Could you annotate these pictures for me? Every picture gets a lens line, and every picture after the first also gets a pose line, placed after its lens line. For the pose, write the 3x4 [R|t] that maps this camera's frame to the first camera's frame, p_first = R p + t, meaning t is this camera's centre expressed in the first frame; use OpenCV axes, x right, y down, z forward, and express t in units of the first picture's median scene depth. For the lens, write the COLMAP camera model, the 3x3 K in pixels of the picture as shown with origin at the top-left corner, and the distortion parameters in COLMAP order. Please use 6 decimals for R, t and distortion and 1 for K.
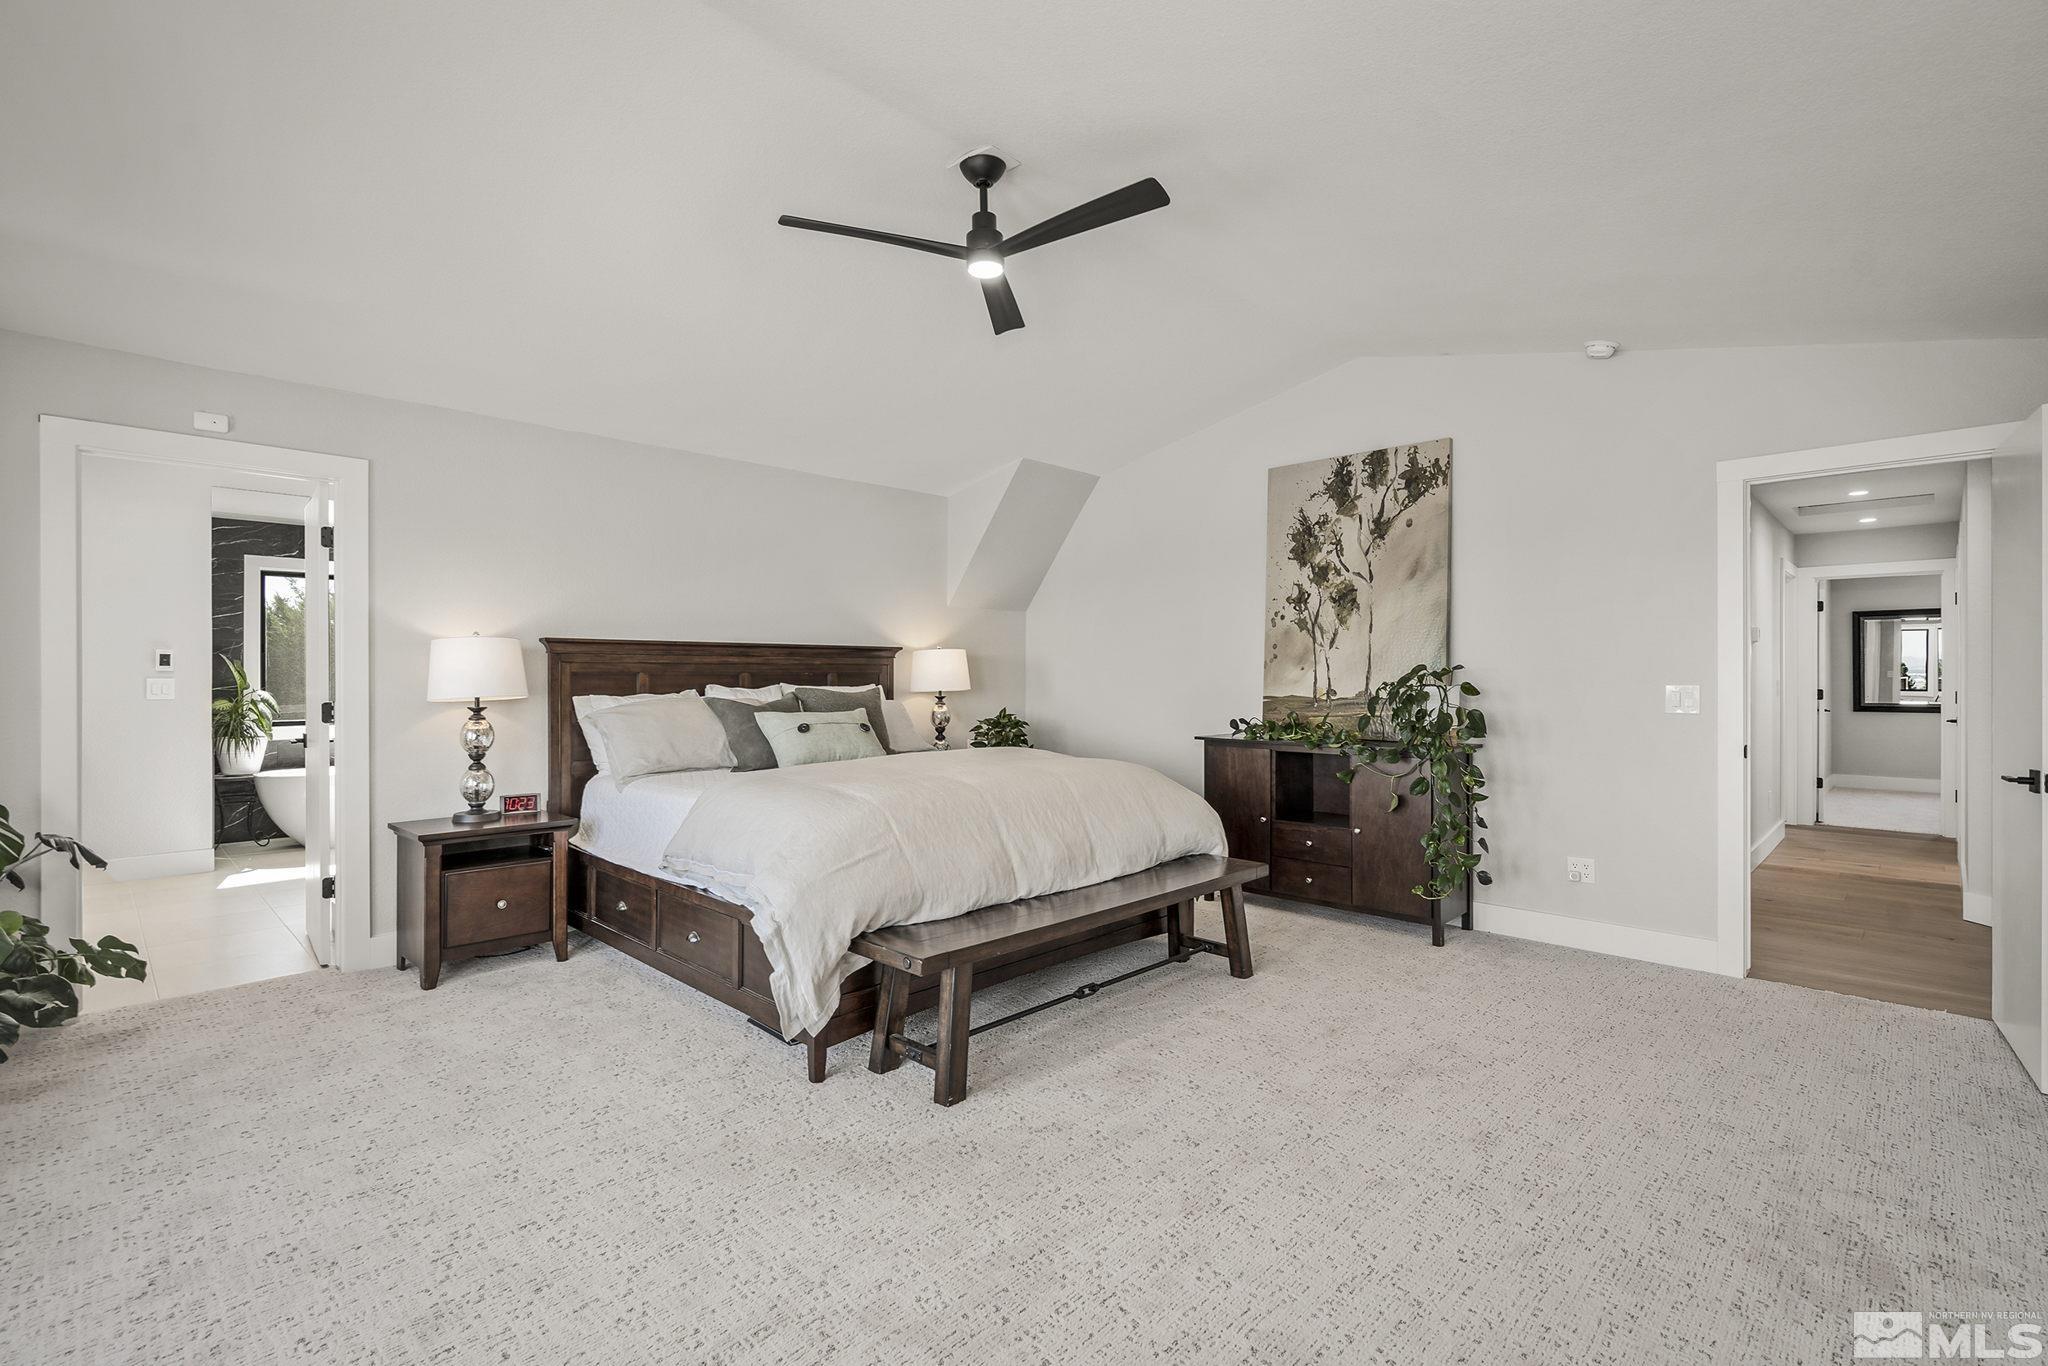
lens RADIAL K [[975.6, 0, 1024.0], [0, 975.6, 683.0], [0, 0, 1]] dist [0.012252, 0.000036]
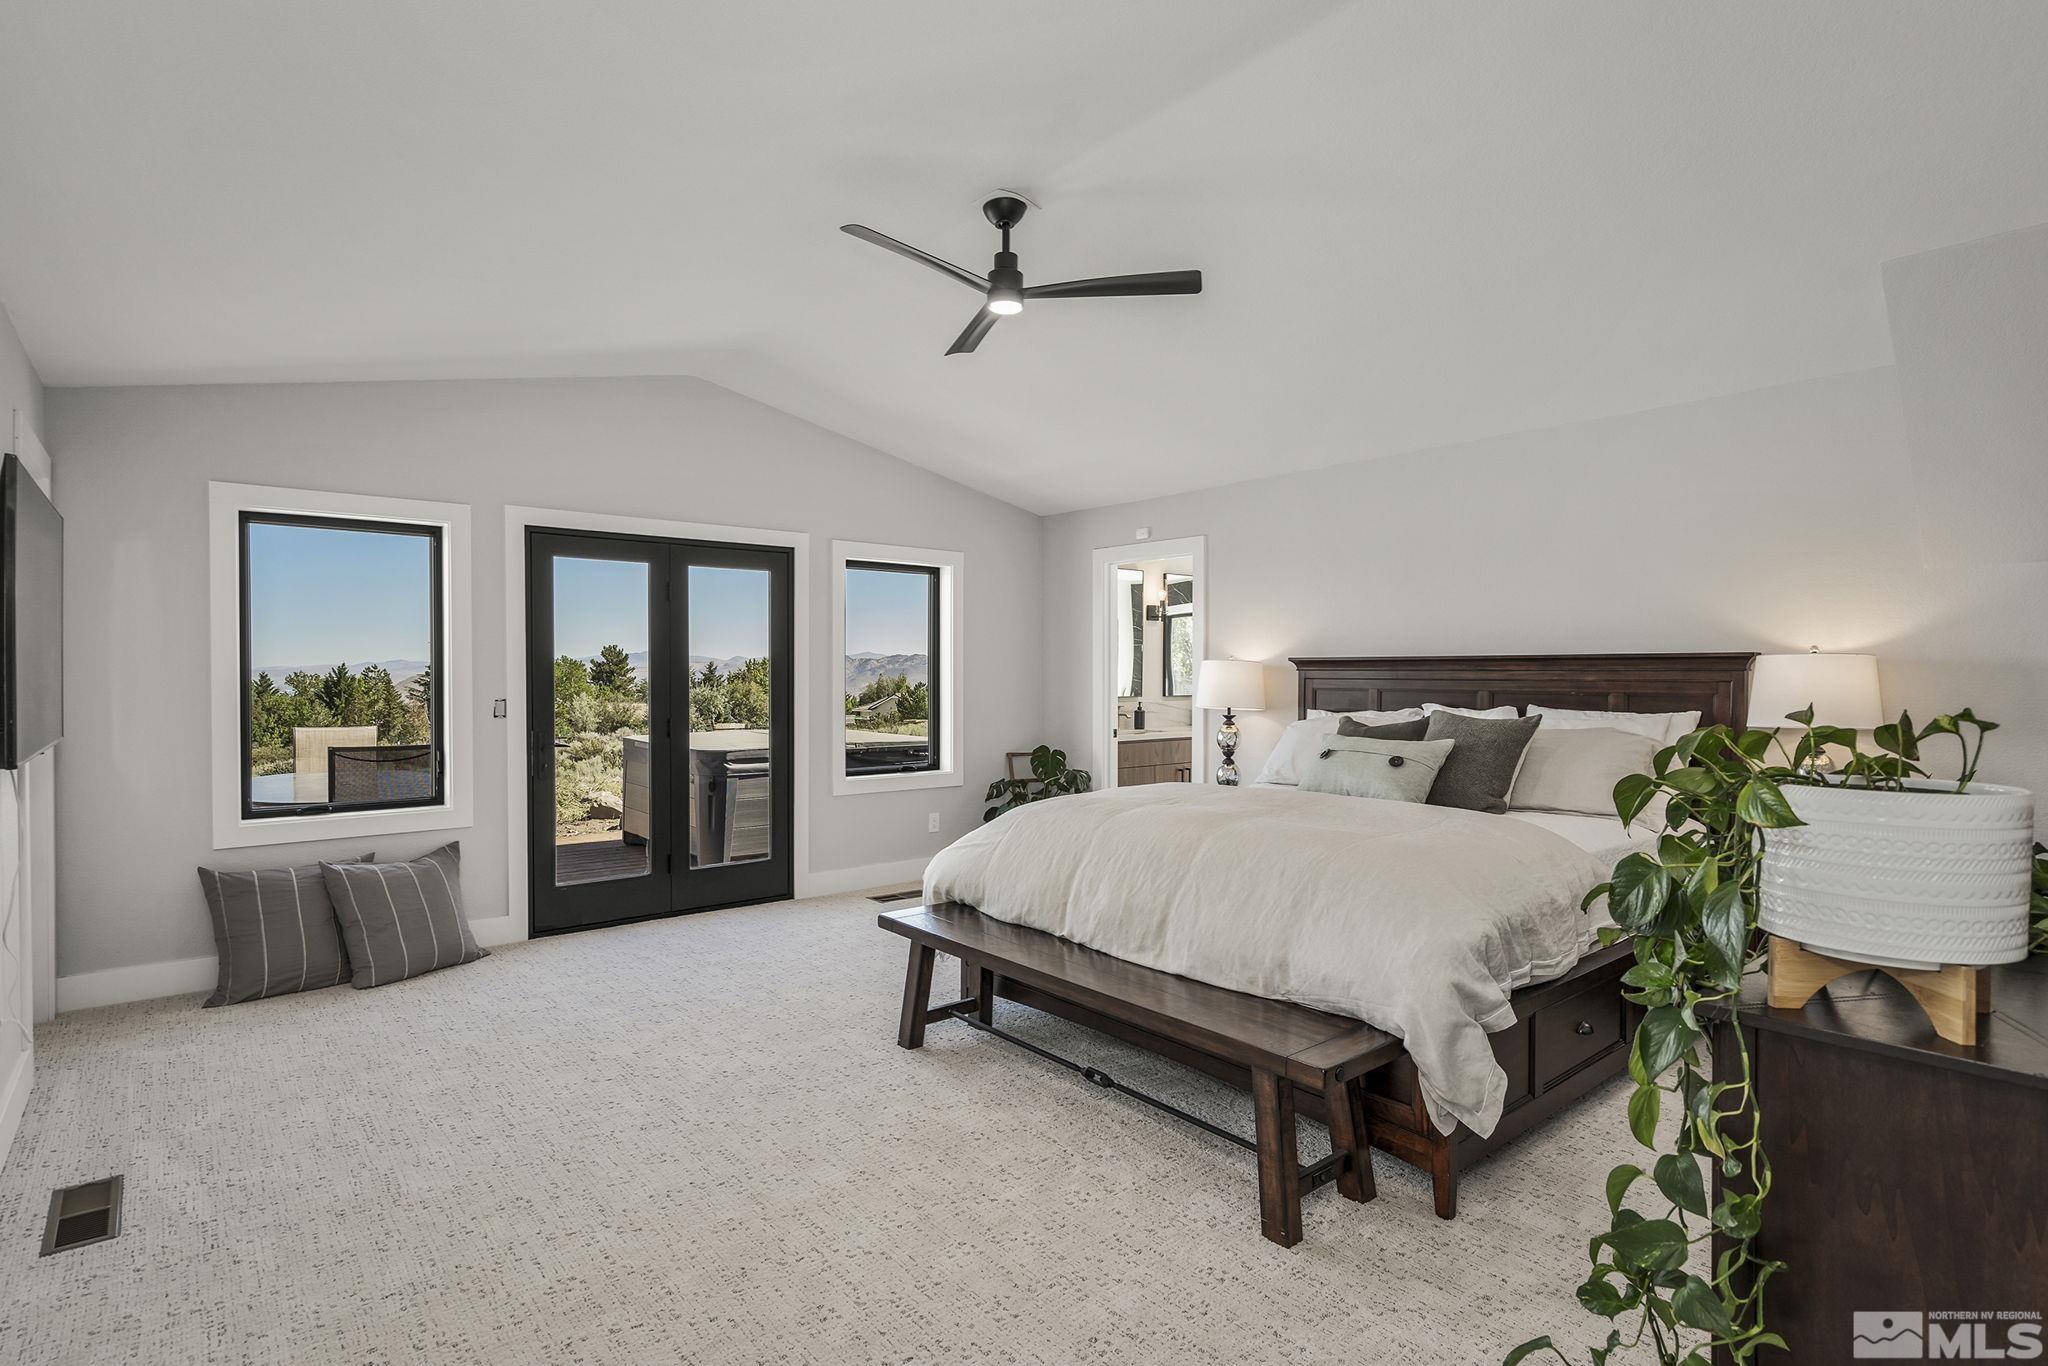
lens RADIAL K [[1086.9, 0, 1024.0], [0, 1086.9, 683.0], [0, 0, 1]] dist [0.002913, 0.000604]
pose [[-0.149656, 0.008219, -0.988704, 0.949583], [-0.009910, 0.999903, 0.009812, -0.030561], [0.988688, 0.011266, -0.149560, 1.026226]]
